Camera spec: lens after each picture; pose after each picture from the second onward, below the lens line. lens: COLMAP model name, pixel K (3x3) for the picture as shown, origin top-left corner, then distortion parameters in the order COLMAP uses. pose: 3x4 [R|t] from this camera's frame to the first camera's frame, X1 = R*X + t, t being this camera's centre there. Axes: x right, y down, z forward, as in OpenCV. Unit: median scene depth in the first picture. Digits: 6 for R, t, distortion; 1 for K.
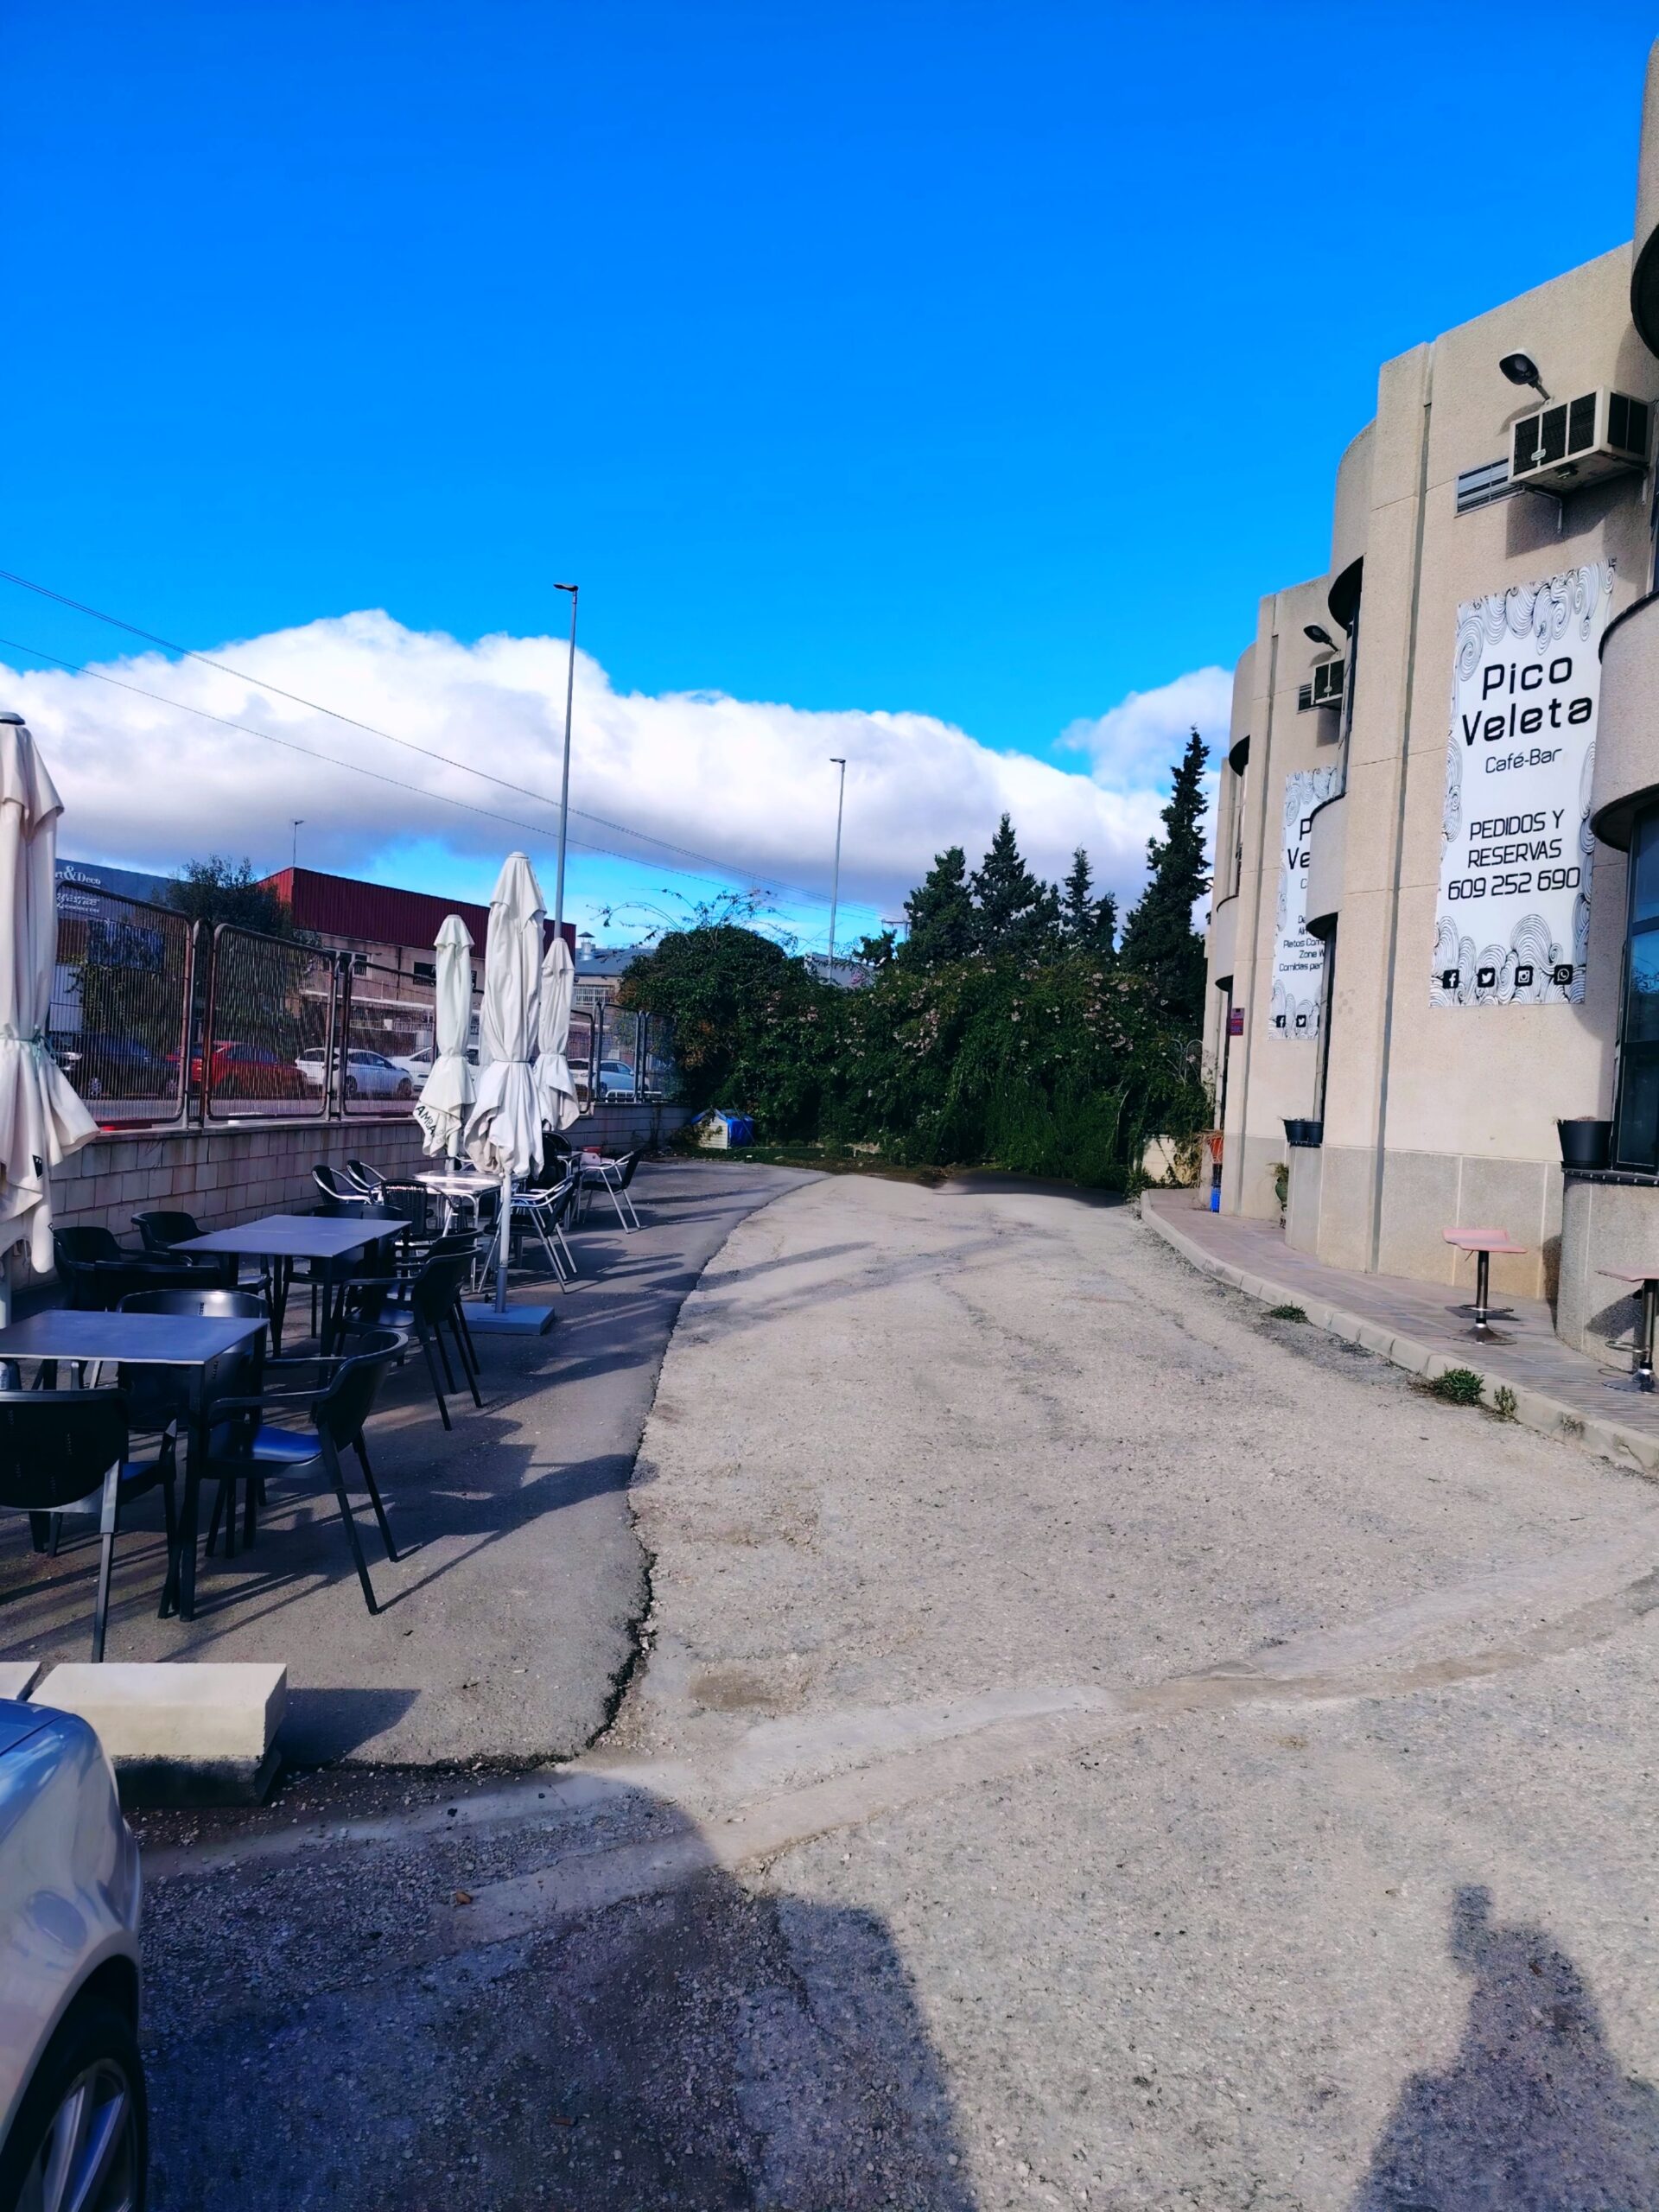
lens RADIAL K [[1542.7, 0, 827.3], [0, 1542.7, 1118.8], [0, 0, 1]] dist [0.028488, -0.000632]
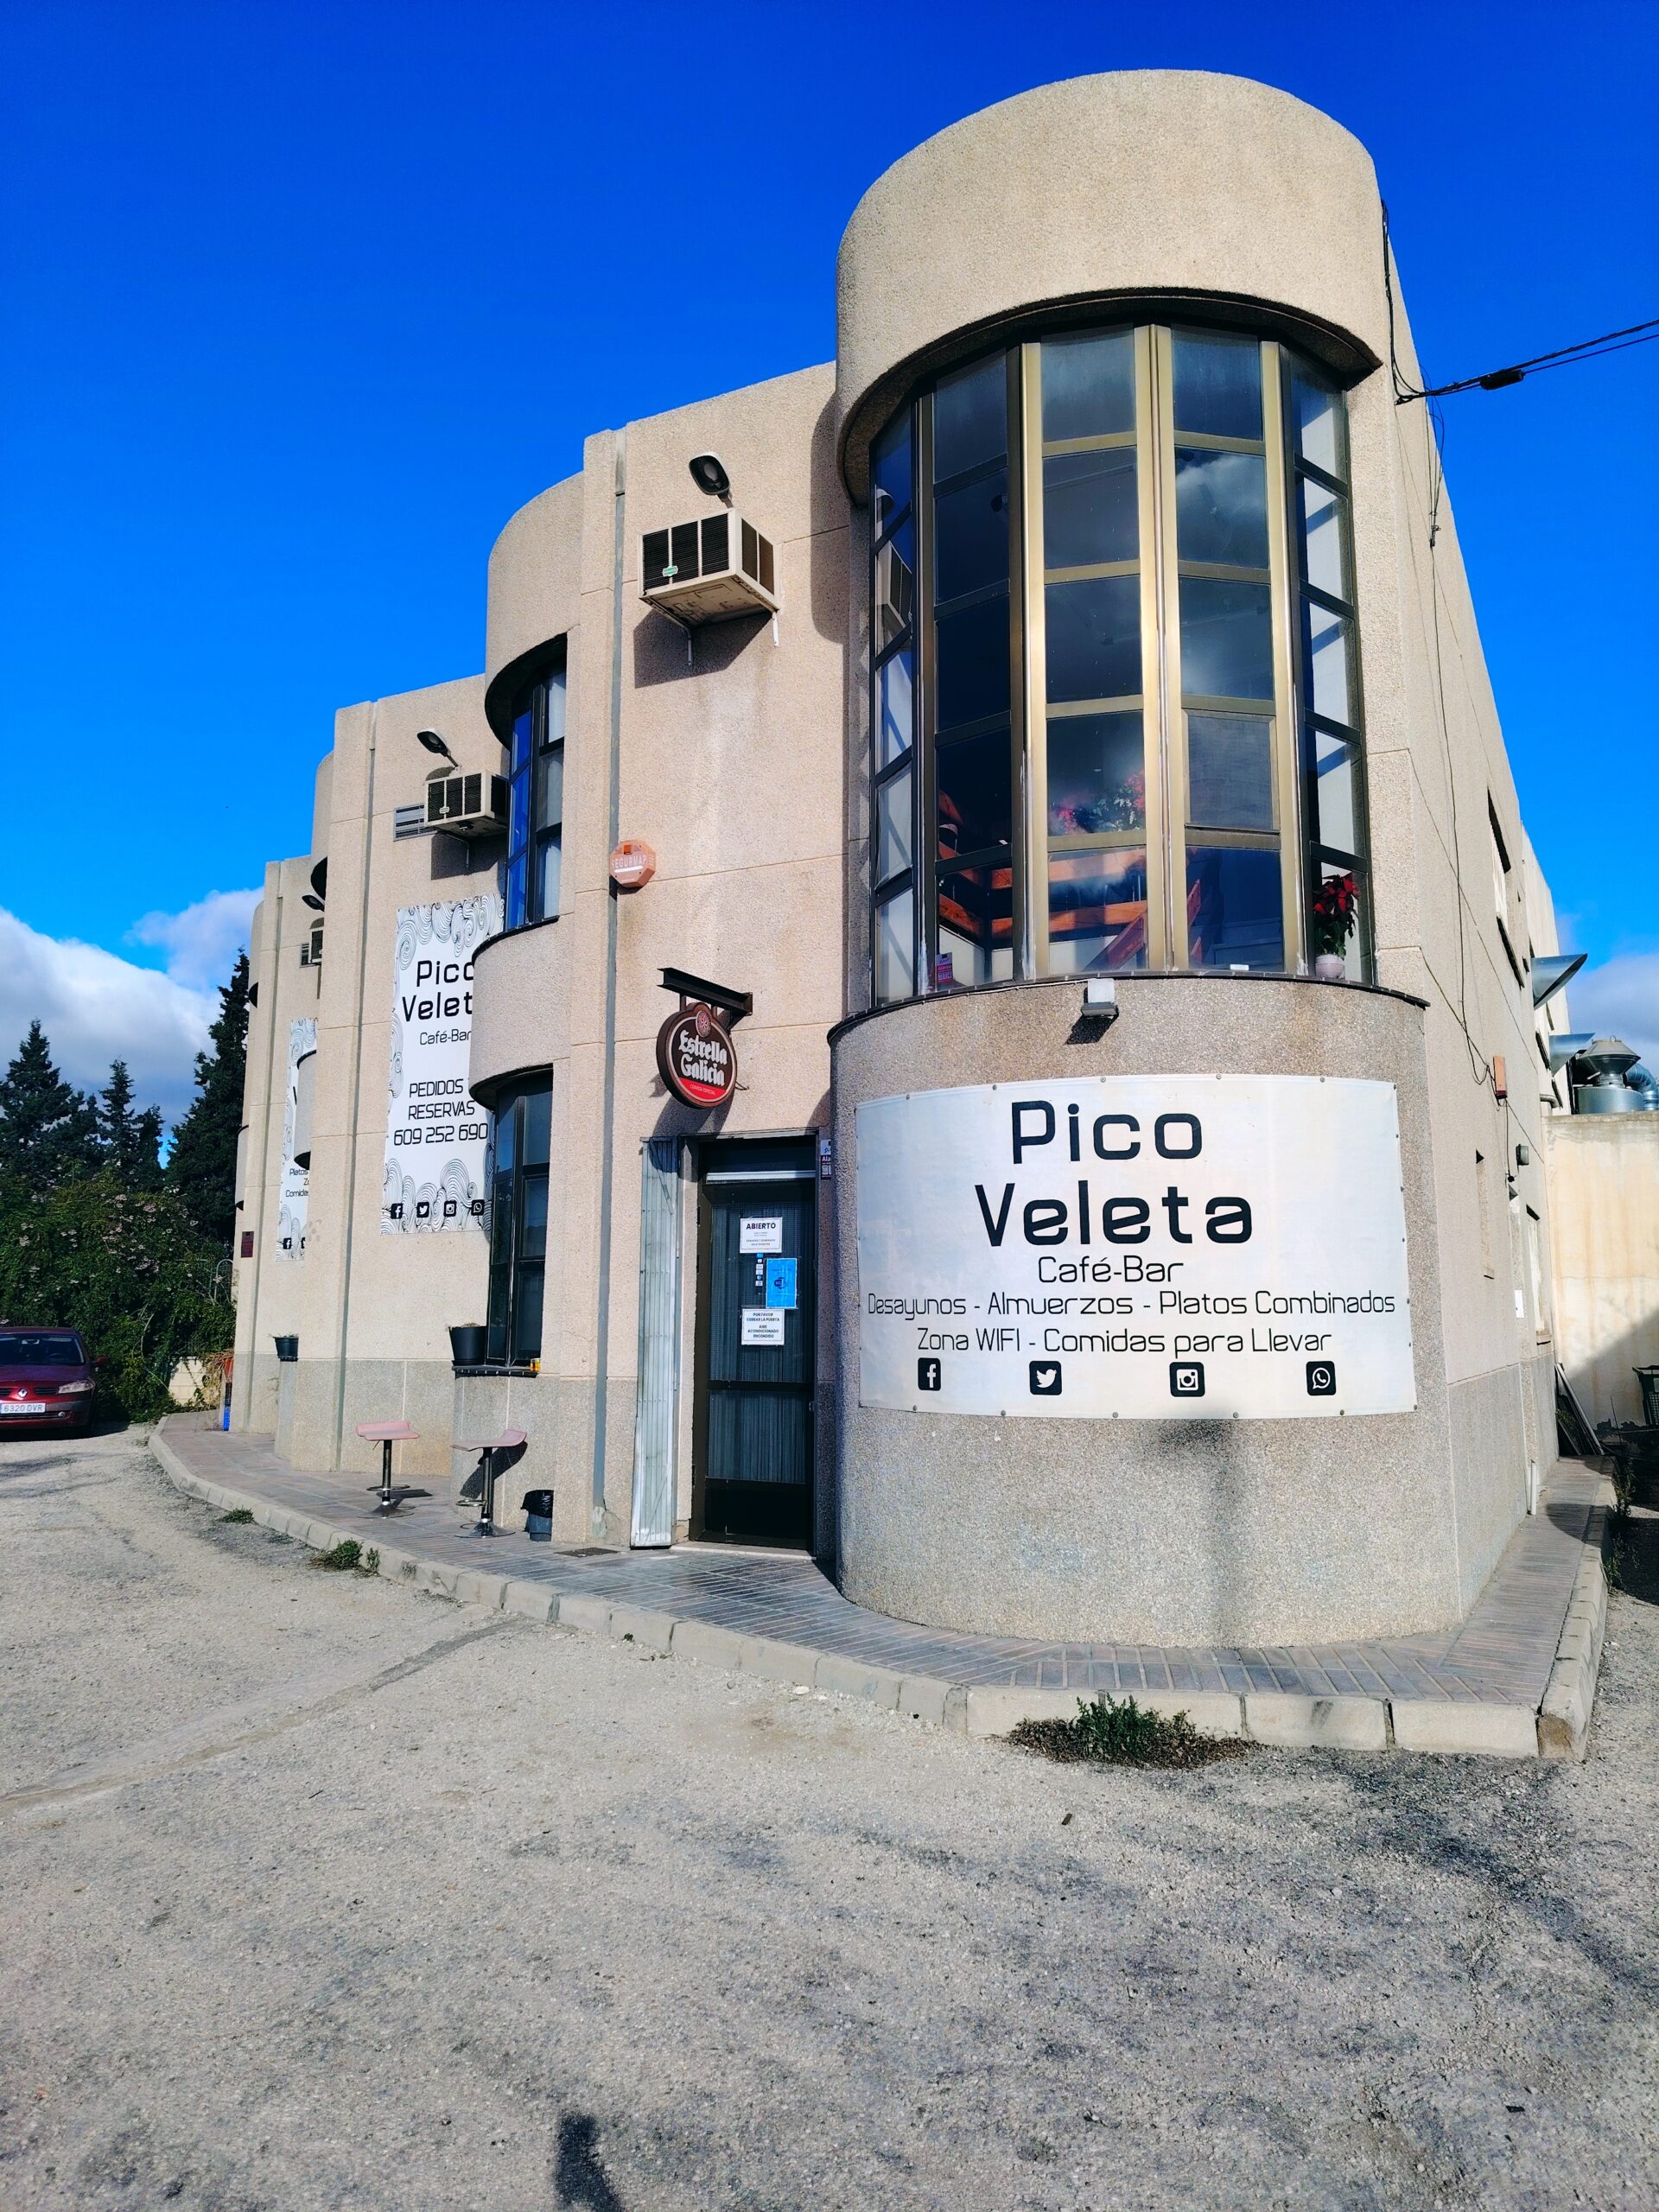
lens RADIAL K [[1535.8, 0, 857.6], [0, 1535.8, 1069.1], [0, 0, 1]] dist [0.076417, -0.060043]
pose [[0.832748, 0.035017, 0.552543, 0.033281], [0.055924, 0.987574, -0.146870, -0.002638], [-0.550820, 0.153206, 0.820442, -0.195485]]
